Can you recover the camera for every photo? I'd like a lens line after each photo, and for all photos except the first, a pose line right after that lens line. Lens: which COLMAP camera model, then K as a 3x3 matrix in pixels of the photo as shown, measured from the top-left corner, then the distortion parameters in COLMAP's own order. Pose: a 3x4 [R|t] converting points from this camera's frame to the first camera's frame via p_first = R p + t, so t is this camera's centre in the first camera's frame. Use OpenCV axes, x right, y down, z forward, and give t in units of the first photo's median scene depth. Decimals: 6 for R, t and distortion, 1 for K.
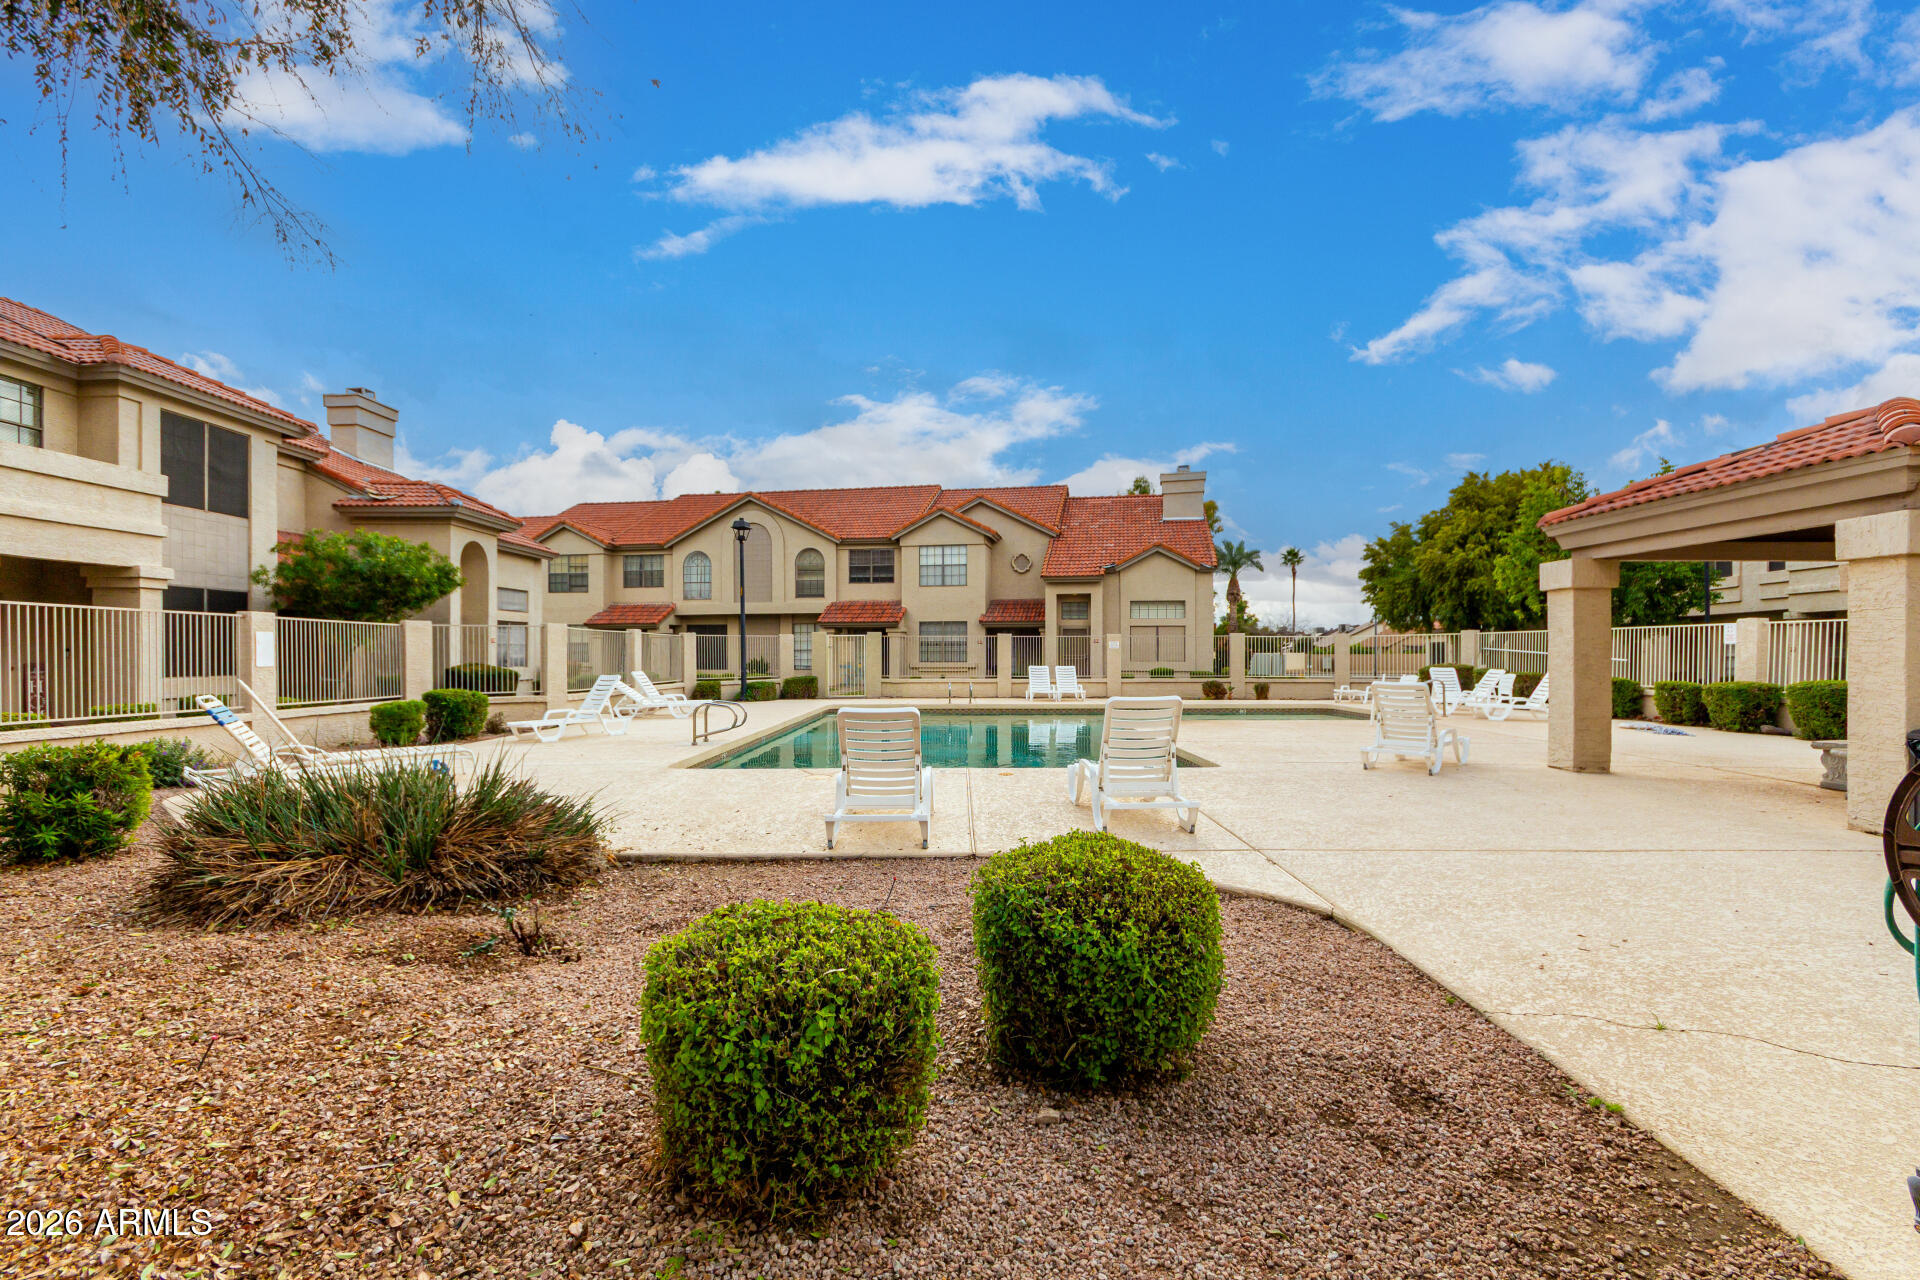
lens RADIAL K [[911.1, 0, 971.3], [0, 911.1, 640.7], [0, 0, 1]] dist [0.002961, 0.000298]
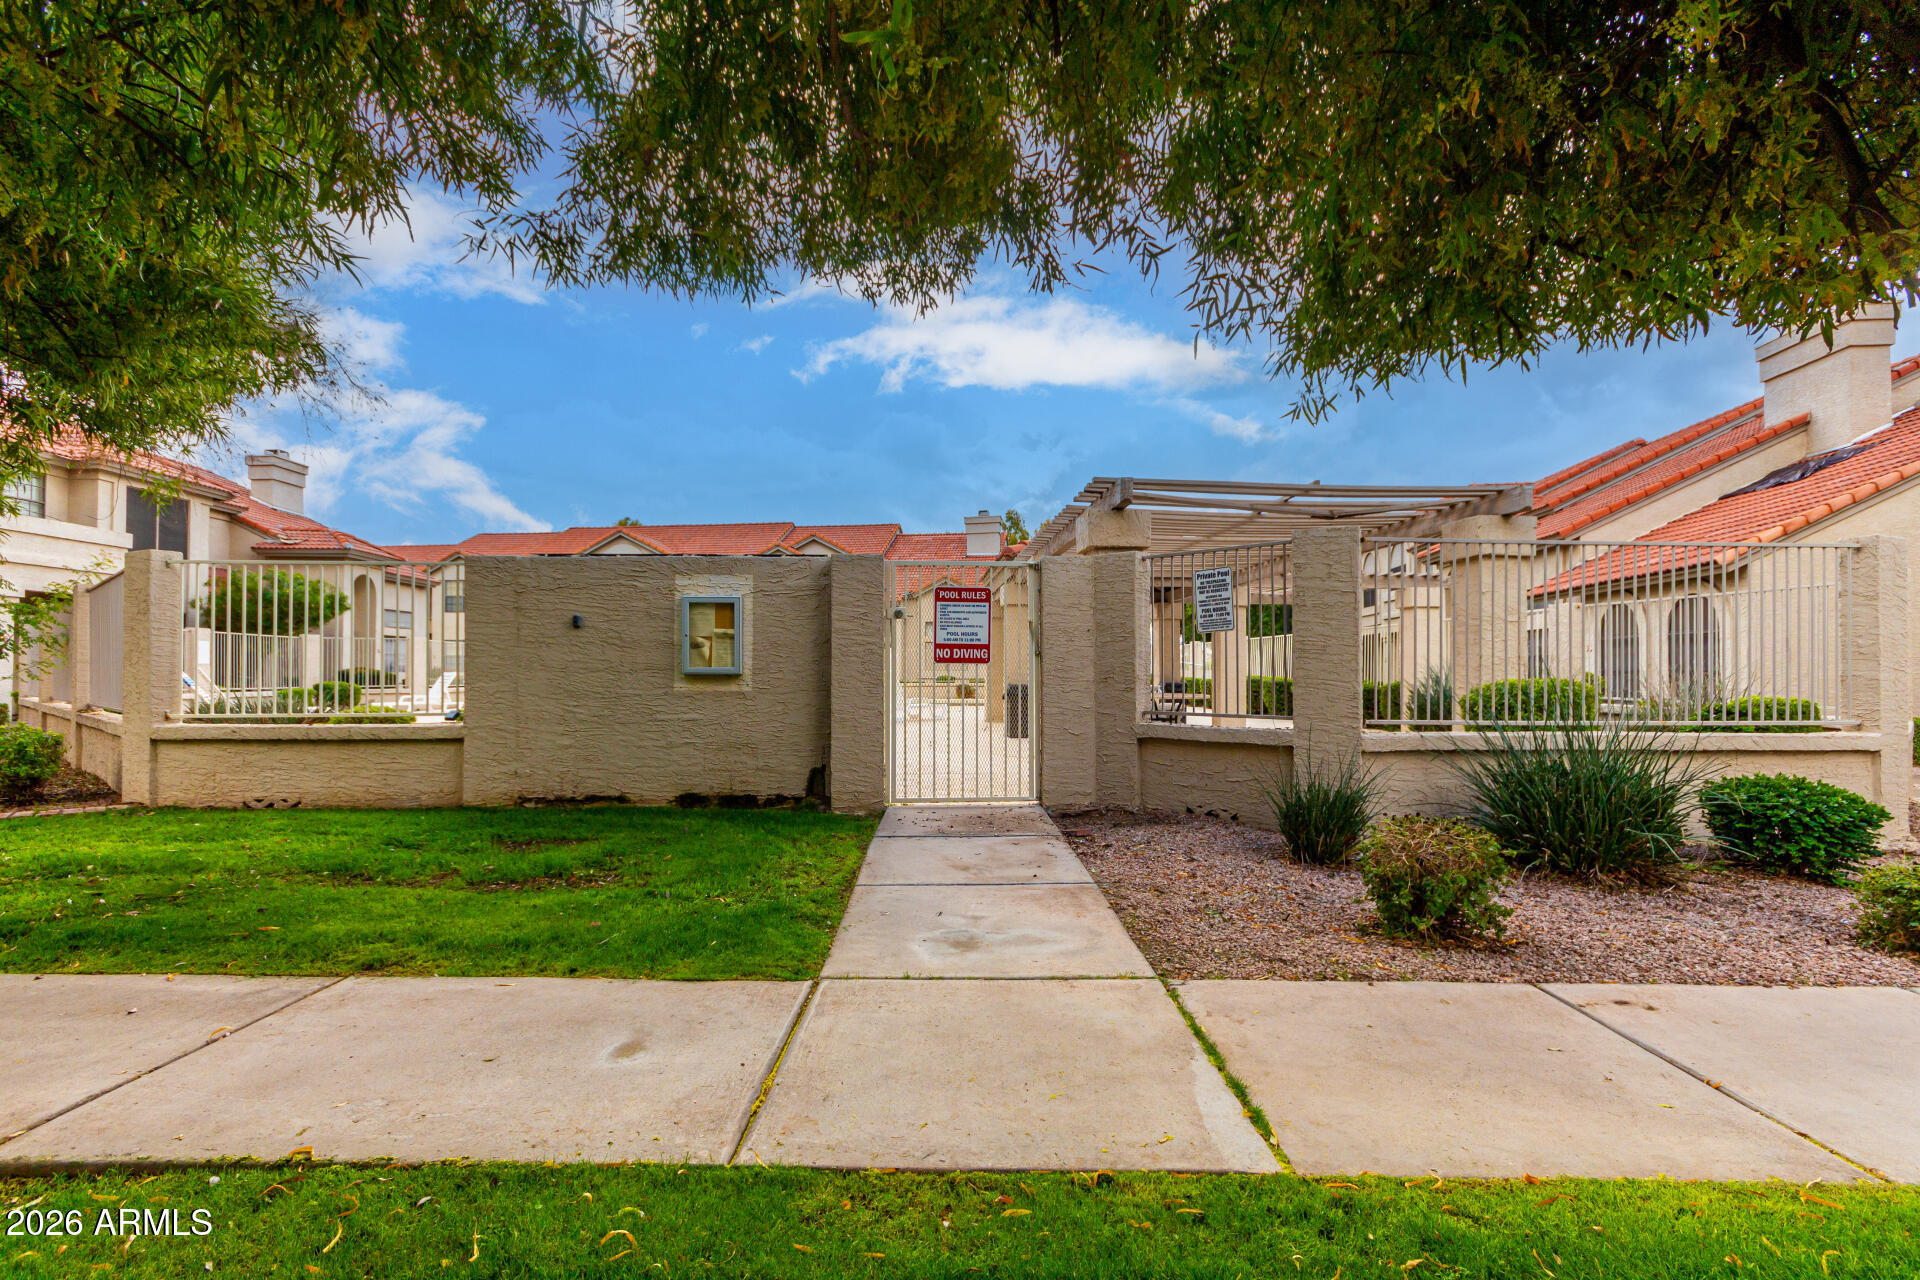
lens RADIAL K [[911.1, 0, 956.2], [0, 911.1, 642.9], [0, 0, 1]] dist [0.002961, 0.000298]
pose [[0.999043, -0.000384, 0.043737, 0.267416], [0.000889, 0.999933, -0.011537, 0.006053], [-0.043730, 0.011565, 0.998976, -0.372714]]
